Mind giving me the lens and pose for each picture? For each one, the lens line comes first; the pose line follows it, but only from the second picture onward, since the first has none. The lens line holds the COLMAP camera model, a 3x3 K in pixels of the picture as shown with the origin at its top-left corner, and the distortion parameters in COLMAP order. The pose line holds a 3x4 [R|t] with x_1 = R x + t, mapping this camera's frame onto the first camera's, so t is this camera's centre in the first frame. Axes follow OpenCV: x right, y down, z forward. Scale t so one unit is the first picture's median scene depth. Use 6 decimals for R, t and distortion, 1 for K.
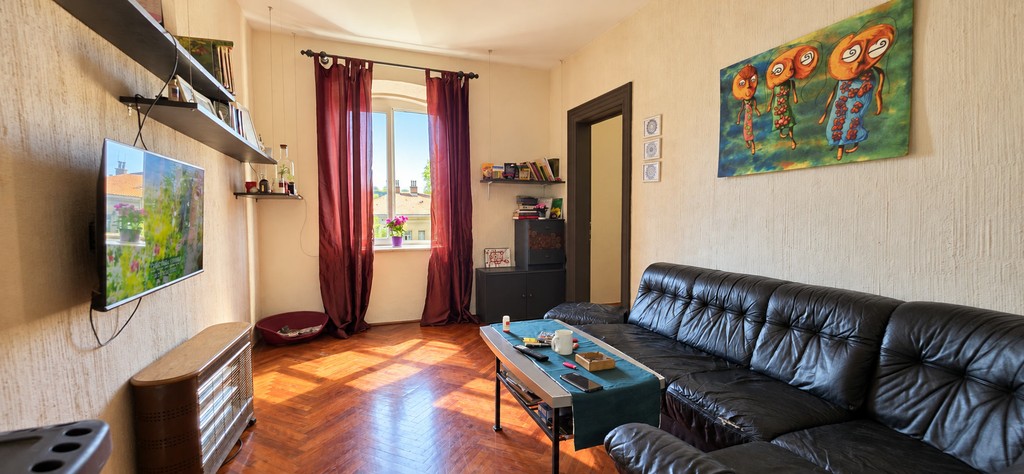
lens RADIAL K [[405.6, 0, 512.0], [0, 405.6, 237.0], [0, 0, 1]] dist [-0.000686, 0.000084]
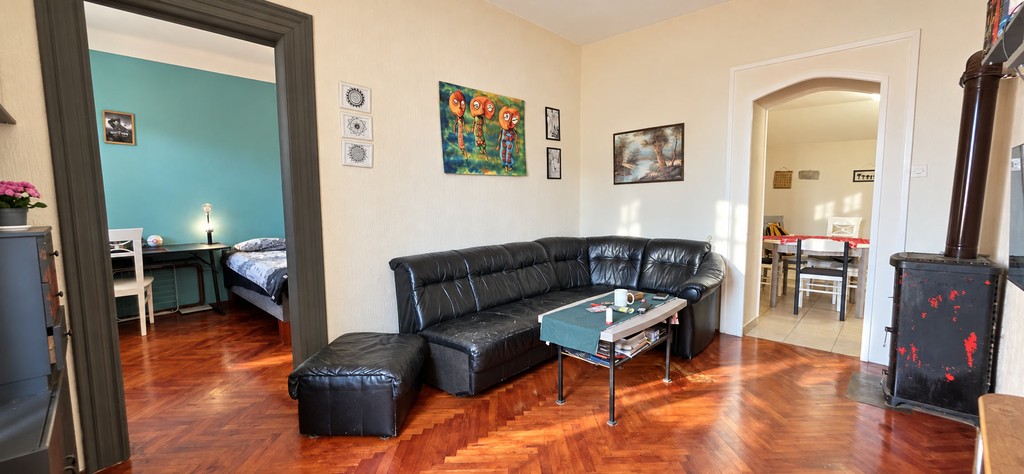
lens RADIAL K [[405.6, 0, 512.0], [0, 405.6, 237.0], [0, 0, 1]] dist [-0.000686, 0.000084]
pose [[-0.406711, -0.087297, 0.909377, -0.773763], [0.054008, 0.991385, 0.119324, -0.105875], [-0.911959, 0.097644, -0.398492, 1.502509]]
